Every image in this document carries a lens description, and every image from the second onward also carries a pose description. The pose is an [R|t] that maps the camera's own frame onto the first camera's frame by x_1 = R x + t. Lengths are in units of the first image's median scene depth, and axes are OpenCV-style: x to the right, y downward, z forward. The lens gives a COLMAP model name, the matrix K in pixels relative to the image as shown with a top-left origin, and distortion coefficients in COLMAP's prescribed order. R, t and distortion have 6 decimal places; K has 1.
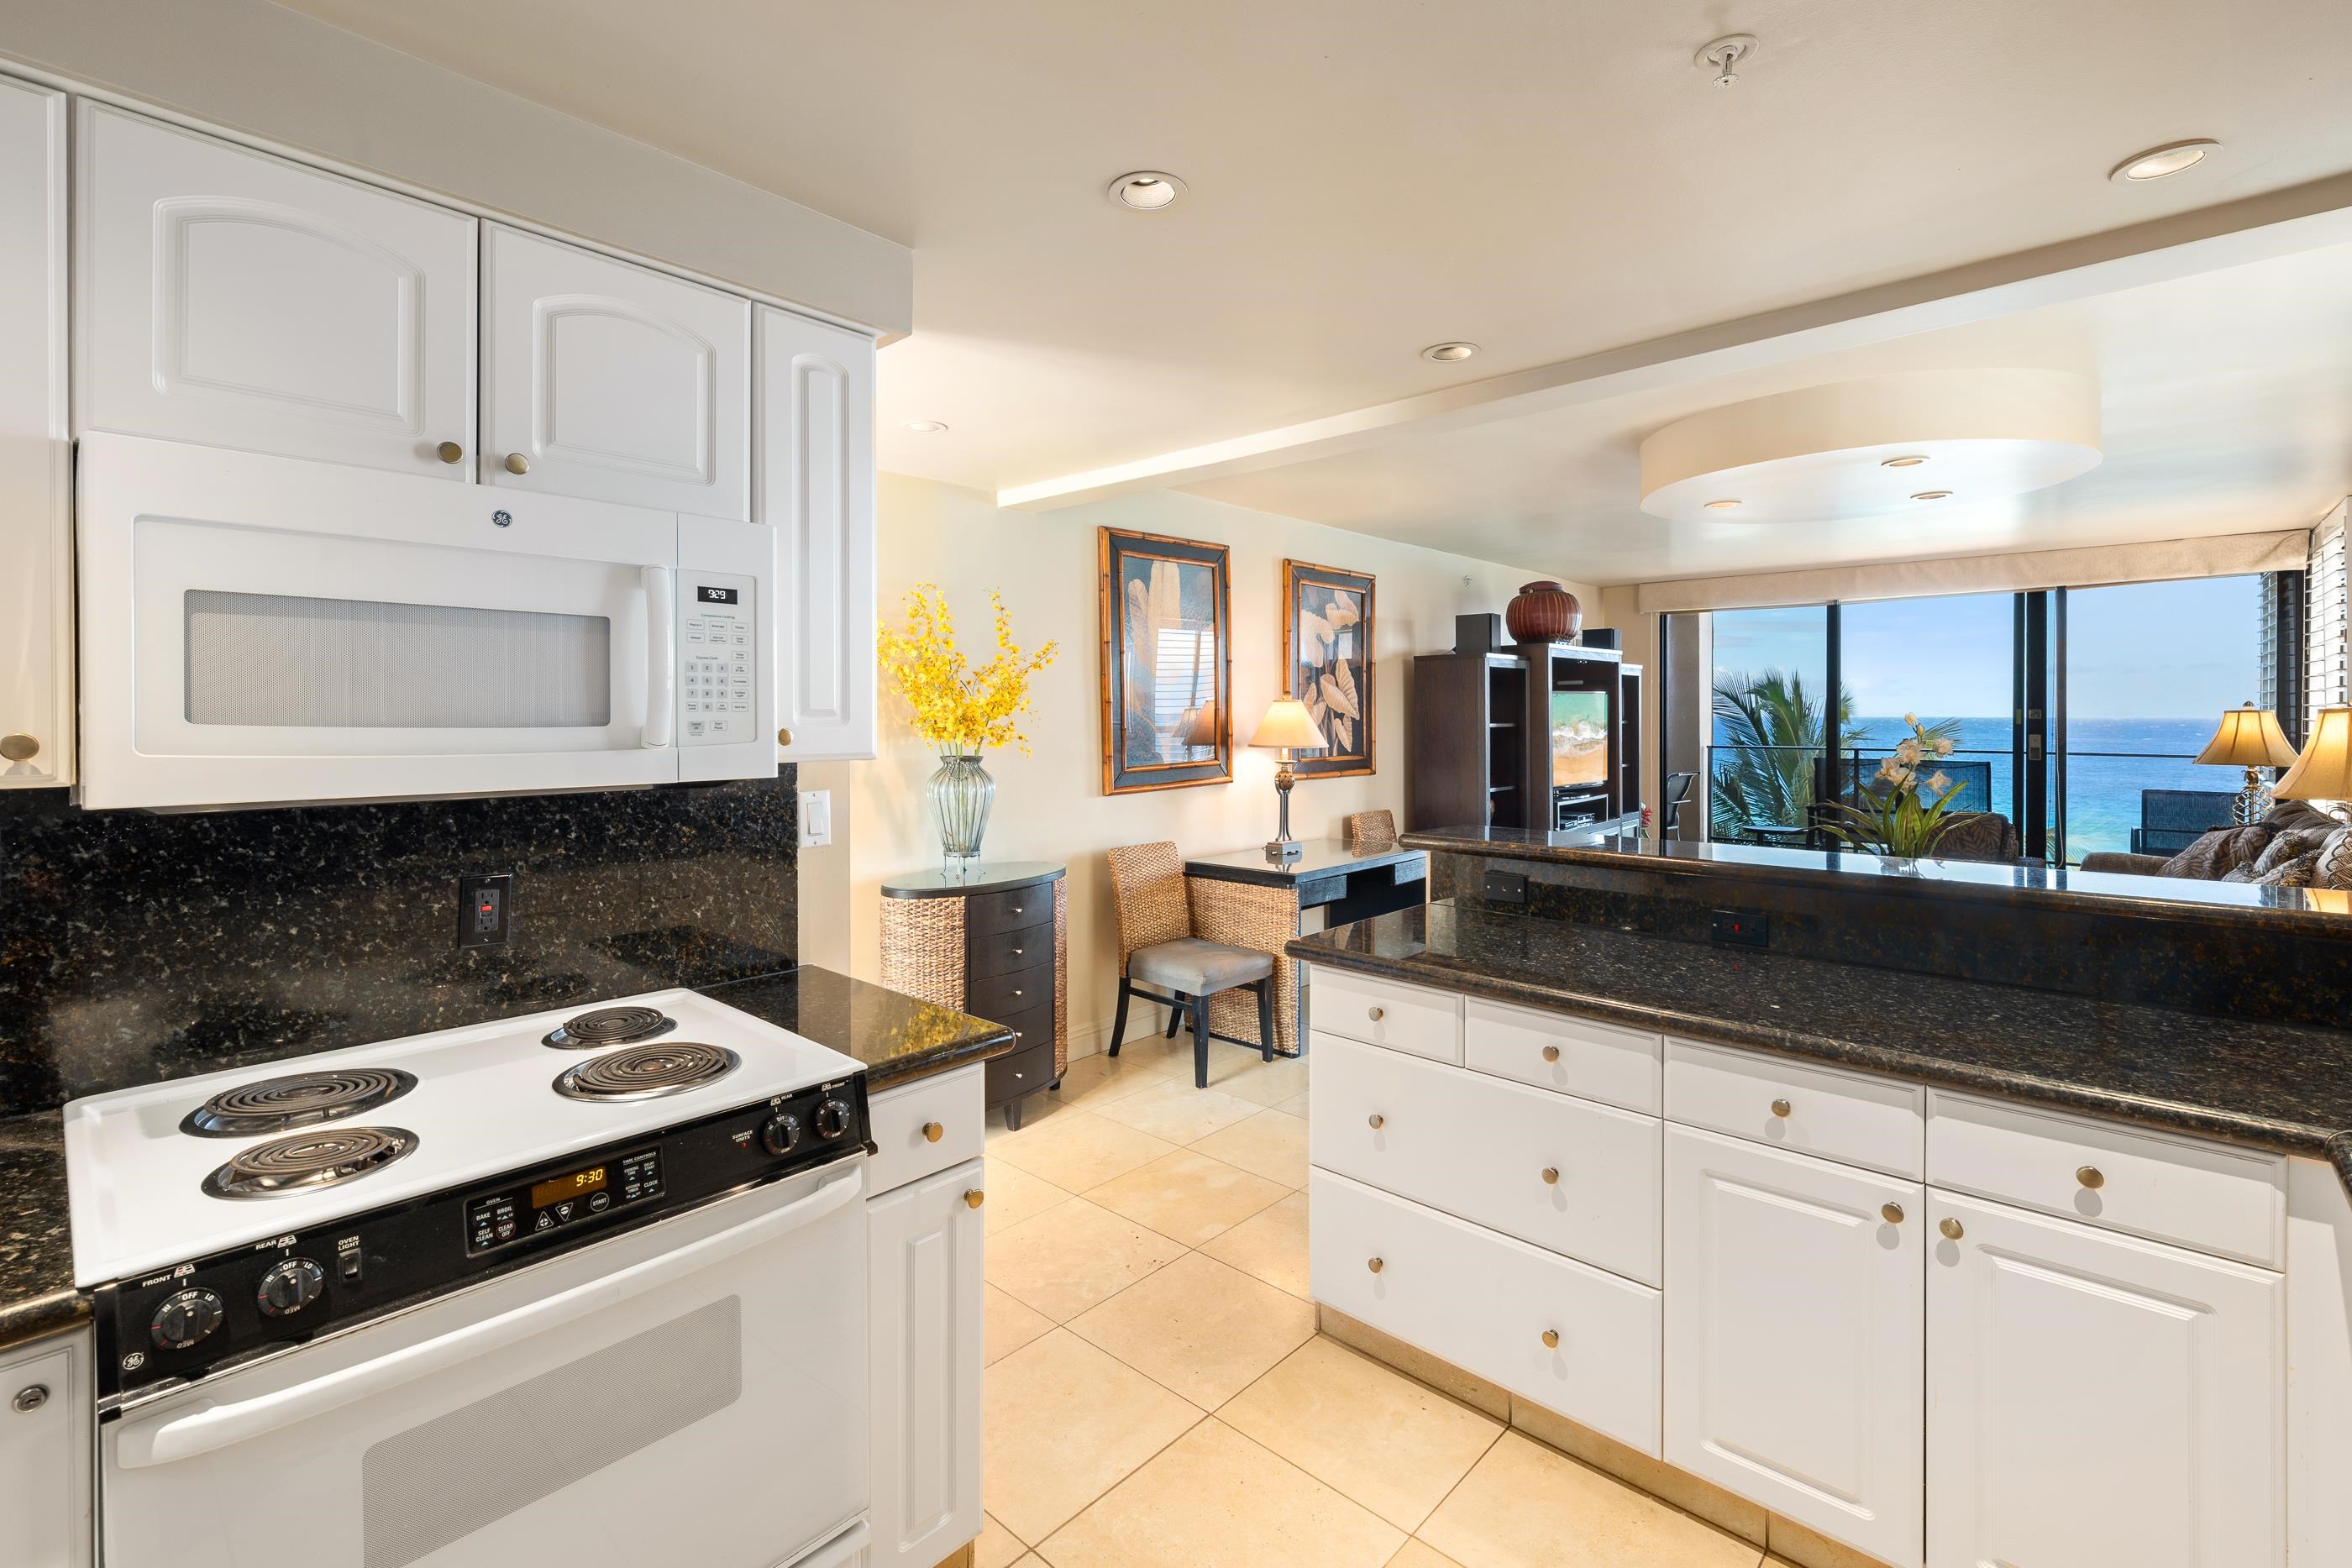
lens RADIAL K [[1051.1, 0, 1184.0], [0, 1051.1, 716.1], [0, 0, 1]] dist [-0.000288, -0.000161]
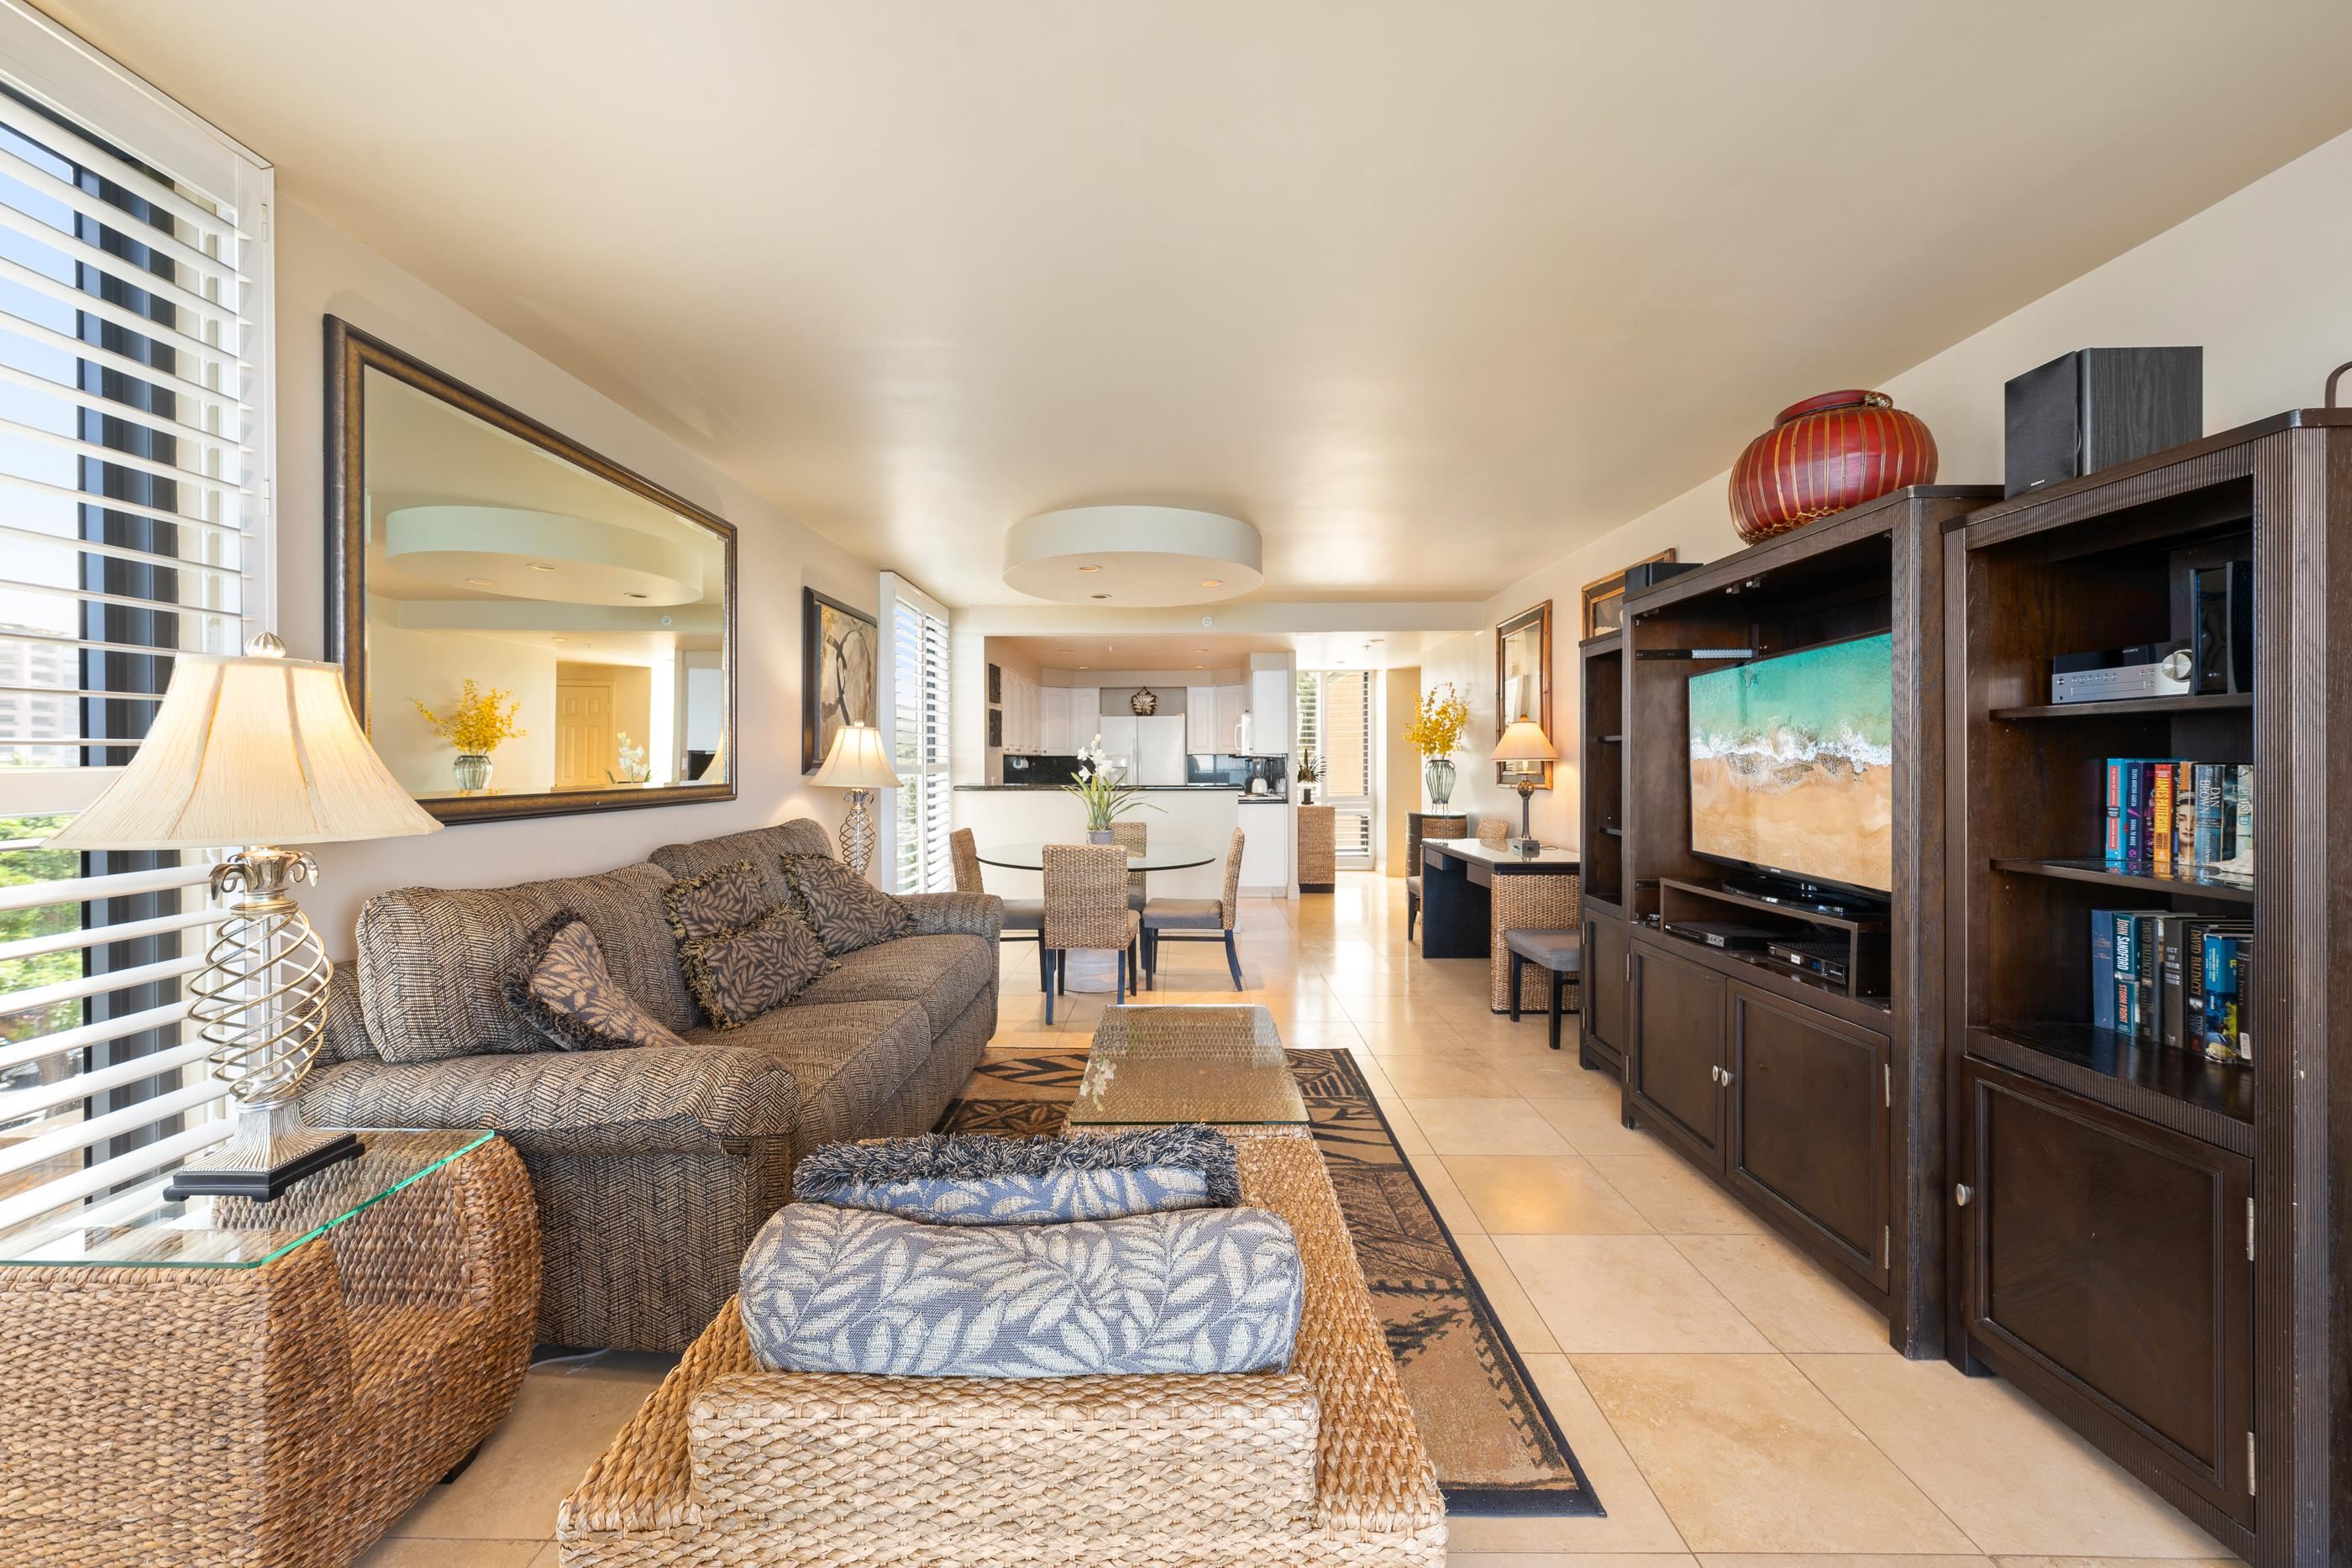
lens RADIAL K [[846.5, 0, 1175.4], [0, 846.5, 762.1], [0, 0, 1]] dist [-0.000349, -0.000062]
pose [[-0.746429, 0.004817, -0.665447, 0.900524], [0.002738, 0.999988, 0.004168, 0.021997], [0.665459, 0.001289, -0.746433, 1.256812]]
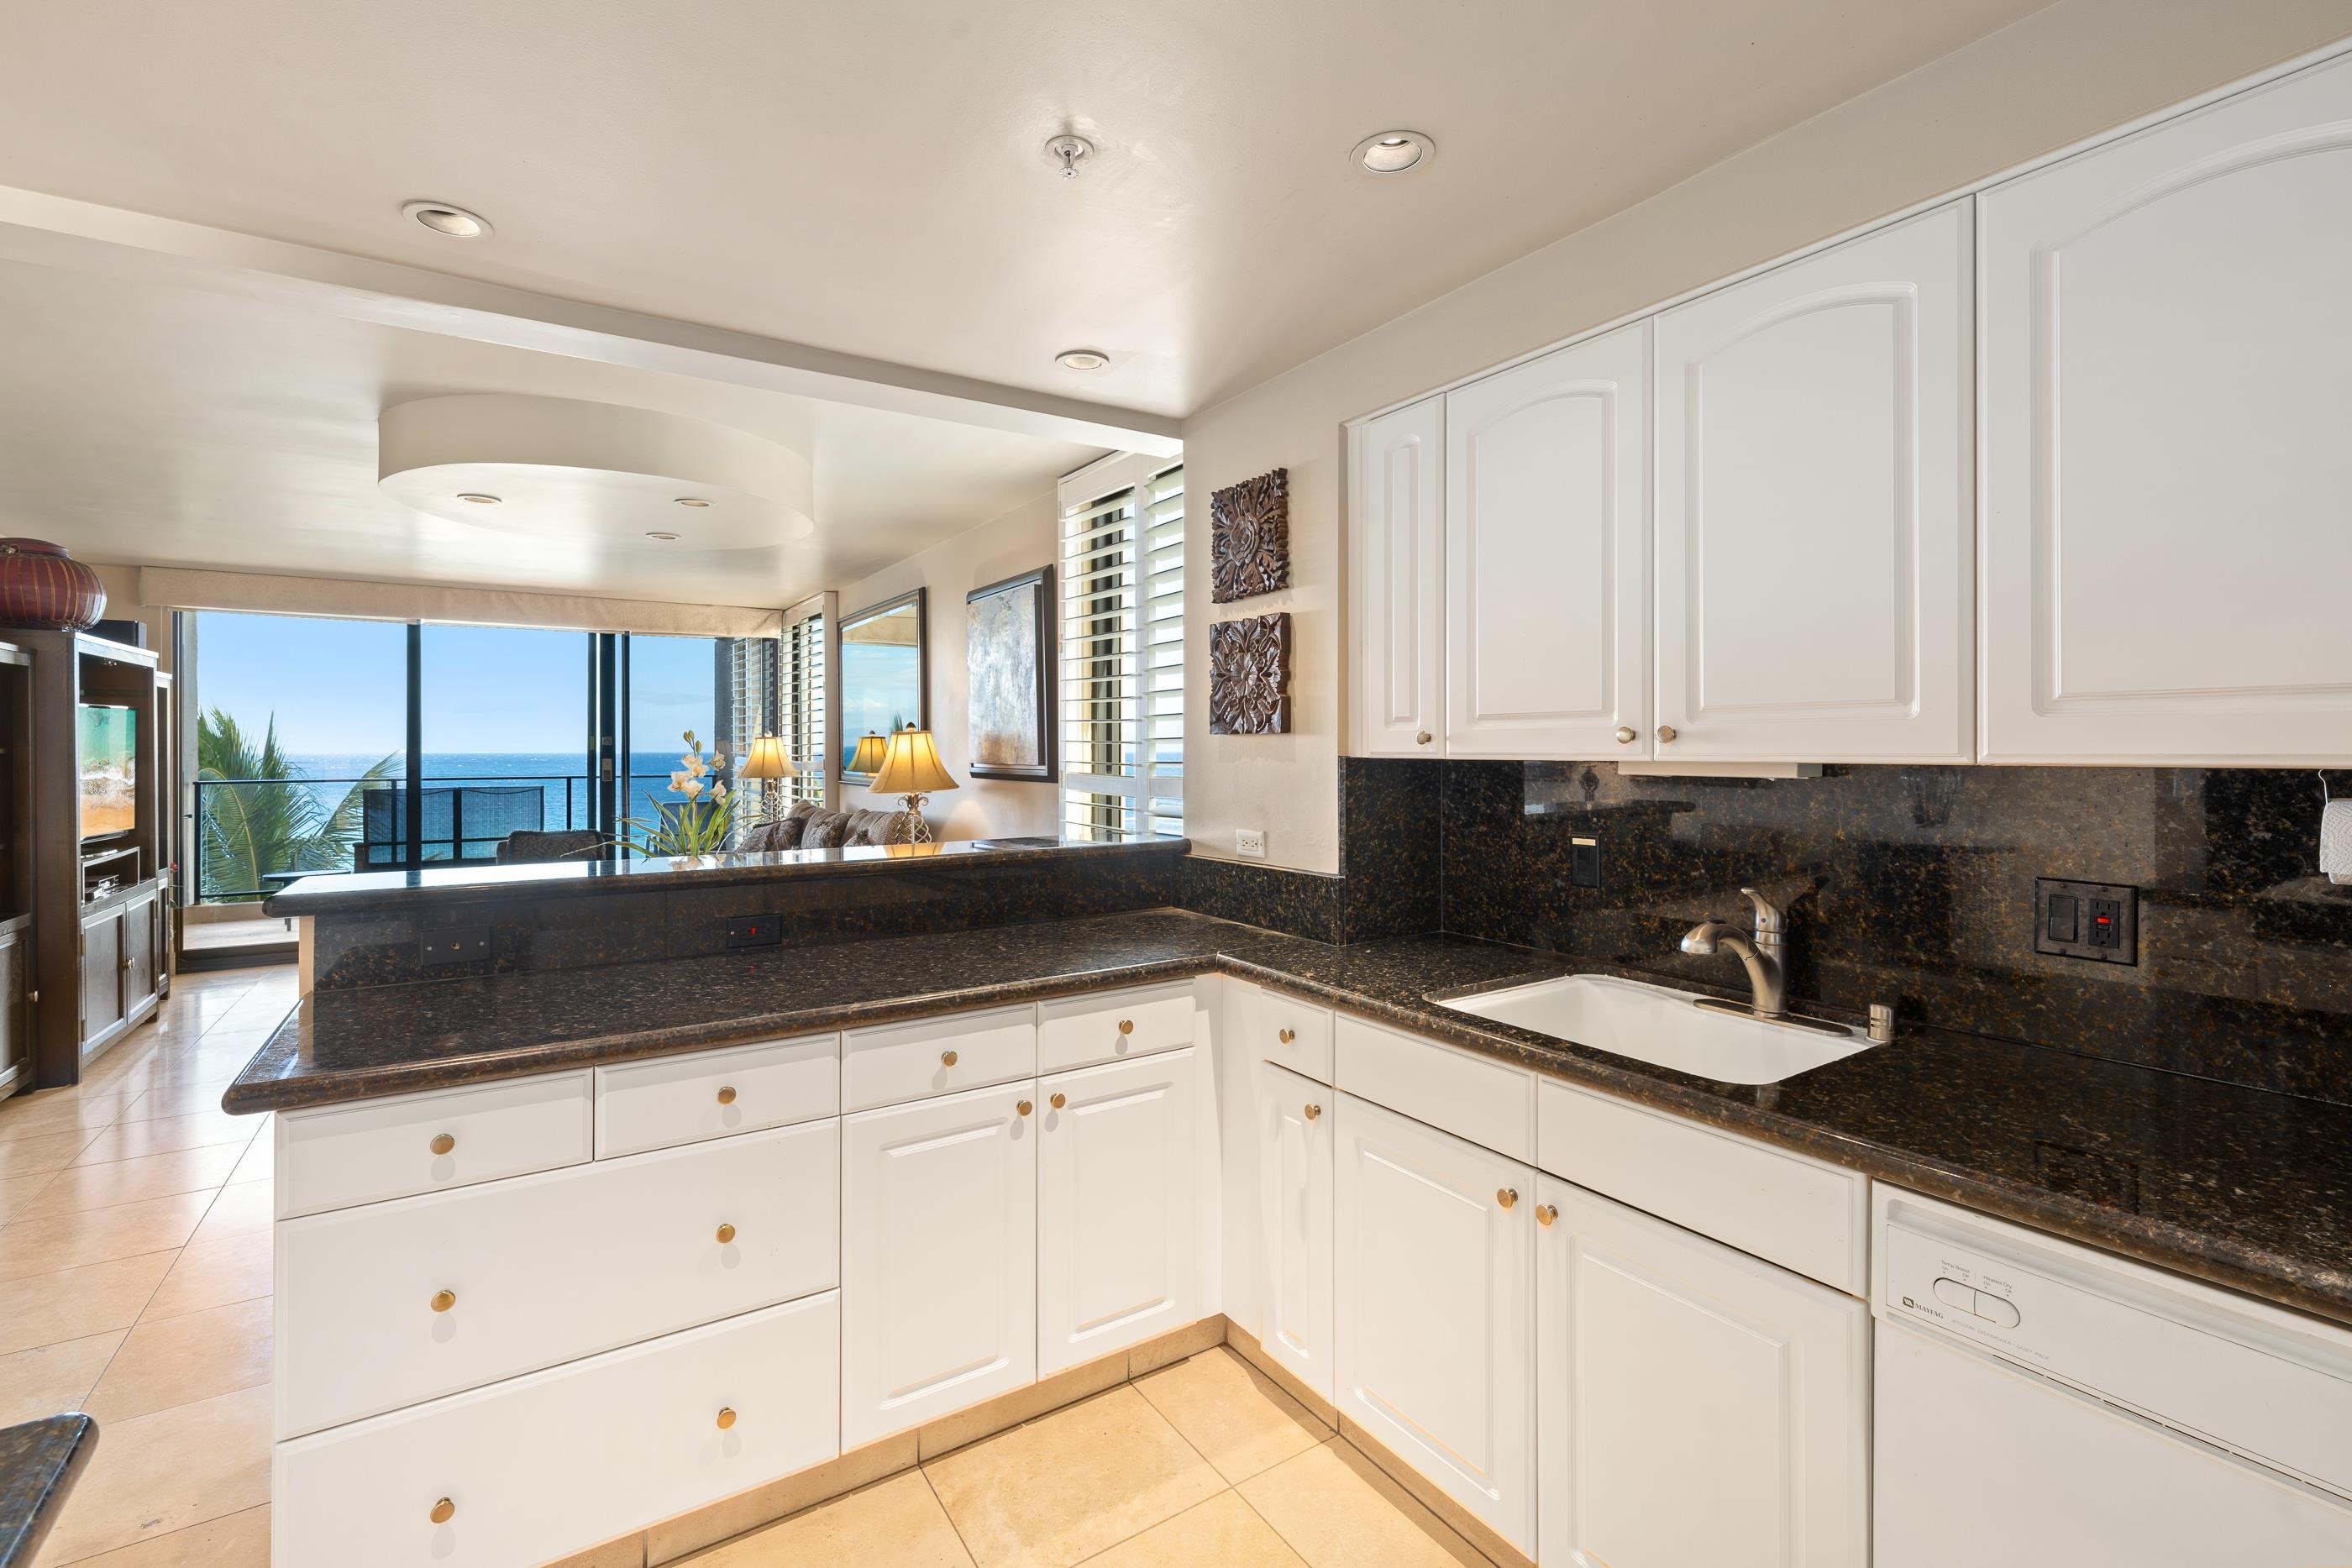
lens RADIAL K [[1024.3, 0, 1184.8], [0, 1024.3, 748.4], [0, 0, 1]] dist [0.001806, -0.000290]
pose [[0.242066, -0.000740, 0.970259, -0.134640], [0.004410, 0.999990, -0.000338, 0.010705], [-0.970250, 0.004361, 0.242067, 0.142029]]
